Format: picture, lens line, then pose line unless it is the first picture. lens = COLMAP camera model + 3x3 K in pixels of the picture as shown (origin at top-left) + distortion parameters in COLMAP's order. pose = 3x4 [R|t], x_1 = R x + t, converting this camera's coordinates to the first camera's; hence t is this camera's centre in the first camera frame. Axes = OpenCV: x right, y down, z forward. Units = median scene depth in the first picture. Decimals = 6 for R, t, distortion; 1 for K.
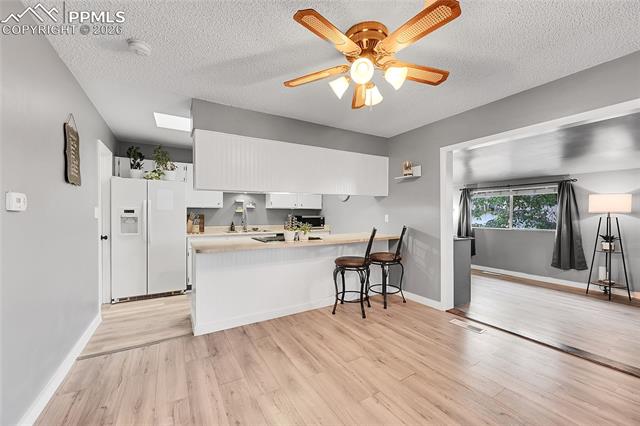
lens RADIAL K [[251.6, 0, 320.4], [0, 251.6, 215.9], [0, 0, 1]] dist [0.001661, -0.000048]
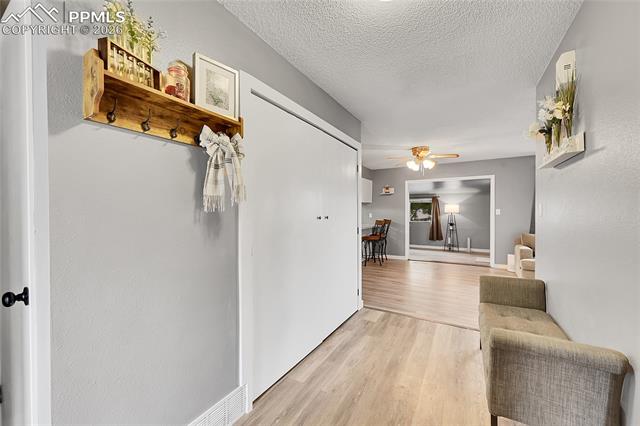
lens RADIAL K [[251.6, 0, 319.5], [0, 251.6, 211.4], [0, 0, 1]] dist [0.001661, -0.000048]
pose [[0.880217, 0.008044, 0.474503, -0.846760], [-0.005964, 0.999965, -0.005889, -0.004393], [-0.474534, 0.002353, 0.880234, -0.355403]]
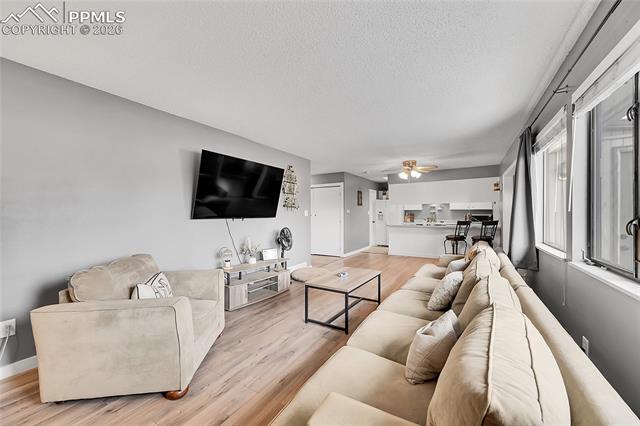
lens RADIAL K [[251.6, 0, 316.2], [0, 251.6, 212.9], [0, 0, 1]] dist [0.001661, -0.000048]
pose [[0.470909, 0.000957, -0.882181, 1.051944], [-0.003451, 0.999994, -0.000758, -0.006373], [0.882175, 0.003402, 0.470909, -0.703124]]
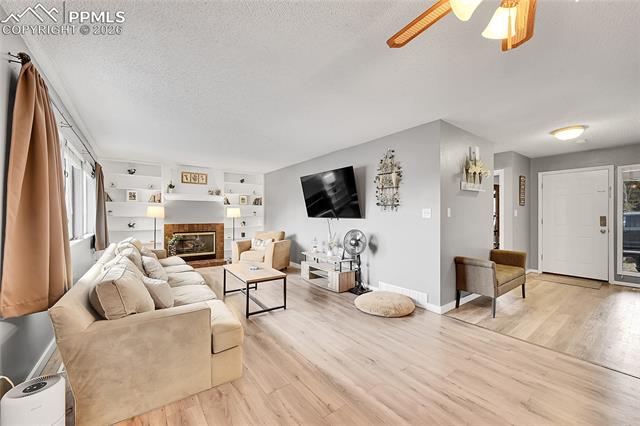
lens RADIAL K [[251.6, 0, 319.9], [0, 251.6, 214.6], [0, 0, 1]] dist [0.001661, -0.000048]
pose [[-0.994939, 0.001412, -0.100471, 0.279688], [0.001002, 0.999991, 0.004136, -0.005259], [0.100476, 0.004015, -0.994931, 0.616899]]
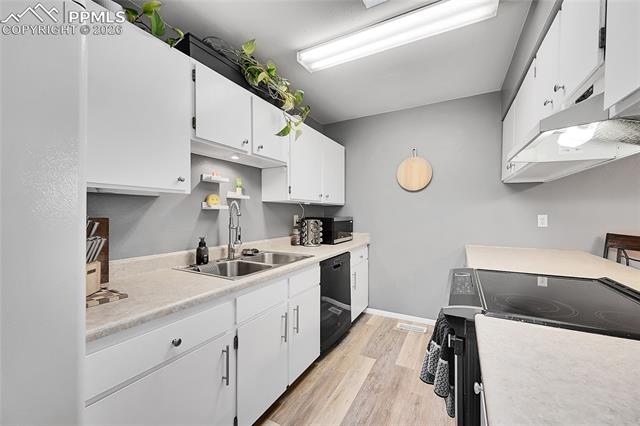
lens RADIAL K [[251.6, 0, 320.6], [0, 251.6, 214.1], [0, 0, 1]] dist [0.001661, -0.000048]
pose [[0.861420, -0.004949, 0.507869, -0.450735], [0.006242, 0.999980, -0.000843, -0.008867], [-0.507855, 0.003897, 0.861434, 0.736361]]
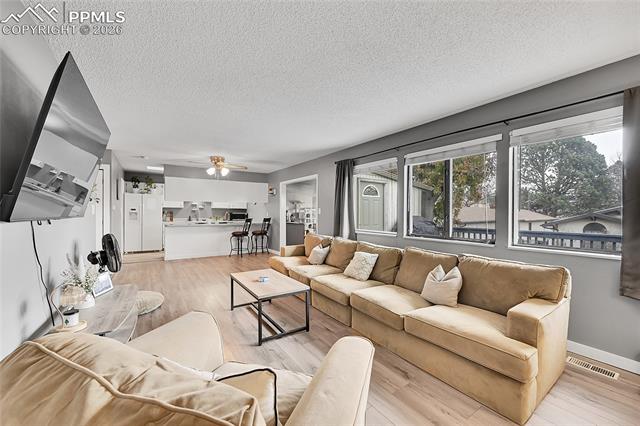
lens RADIAL K [[251.6, 0, 320.0], [0, 251.6, 214.7], [0, 0, 1]] dist [0.001661, -0.000048]
pose [[0.998498, 0.008683, 0.054097, 0.549301], [-0.008908, 0.999953, 0.003934, 0.001878], [-0.054060, -0.004410, 0.998528, -0.954726]]
